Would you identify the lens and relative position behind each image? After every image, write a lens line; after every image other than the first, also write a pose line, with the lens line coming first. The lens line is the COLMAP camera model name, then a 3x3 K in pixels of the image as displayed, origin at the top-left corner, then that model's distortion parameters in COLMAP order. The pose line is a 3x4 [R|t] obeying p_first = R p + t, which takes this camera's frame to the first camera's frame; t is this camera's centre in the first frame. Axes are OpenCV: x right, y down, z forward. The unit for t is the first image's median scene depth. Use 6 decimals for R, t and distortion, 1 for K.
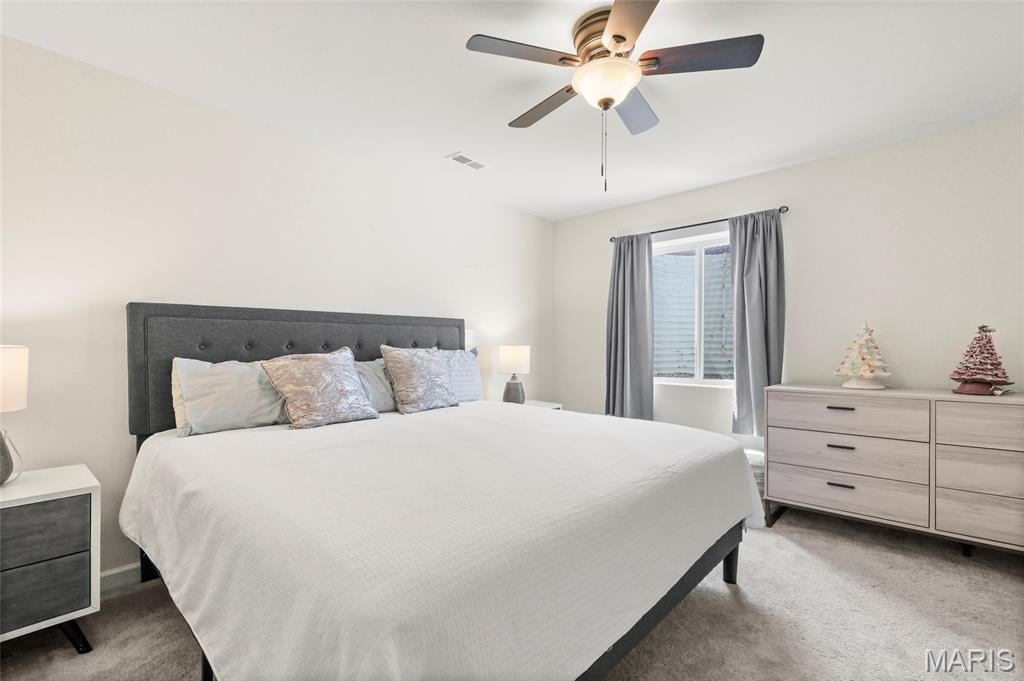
lens RADIAL K [[445.6, 0, 513.6], [0, 445.6, 347.1], [0, 0, 1]] dist [0.004569, -0.000044]
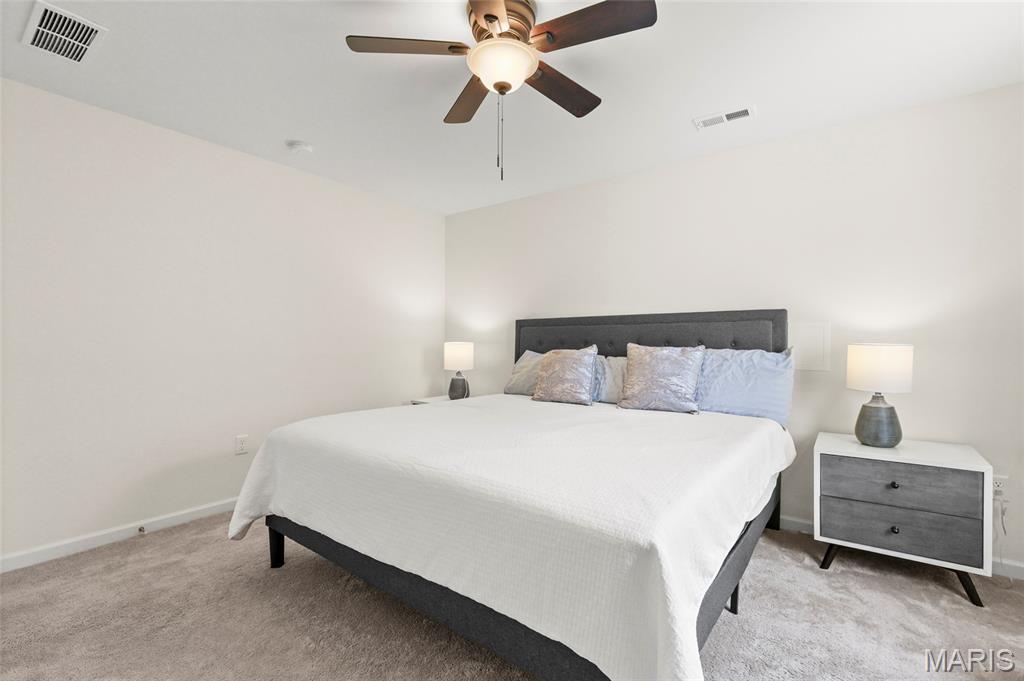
lens RADIAL K [[445.6, 0, 515.3], [0, 445.6, 338.2], [0, 0, 1]] dist [0.004569, -0.000044]
pose [[0.109741, -0.011109, -0.993898, 0.766228], [-0.011484, 0.999857, -0.012443, -0.000194], [0.993894, 0.012780, 0.109597, 0.618856]]
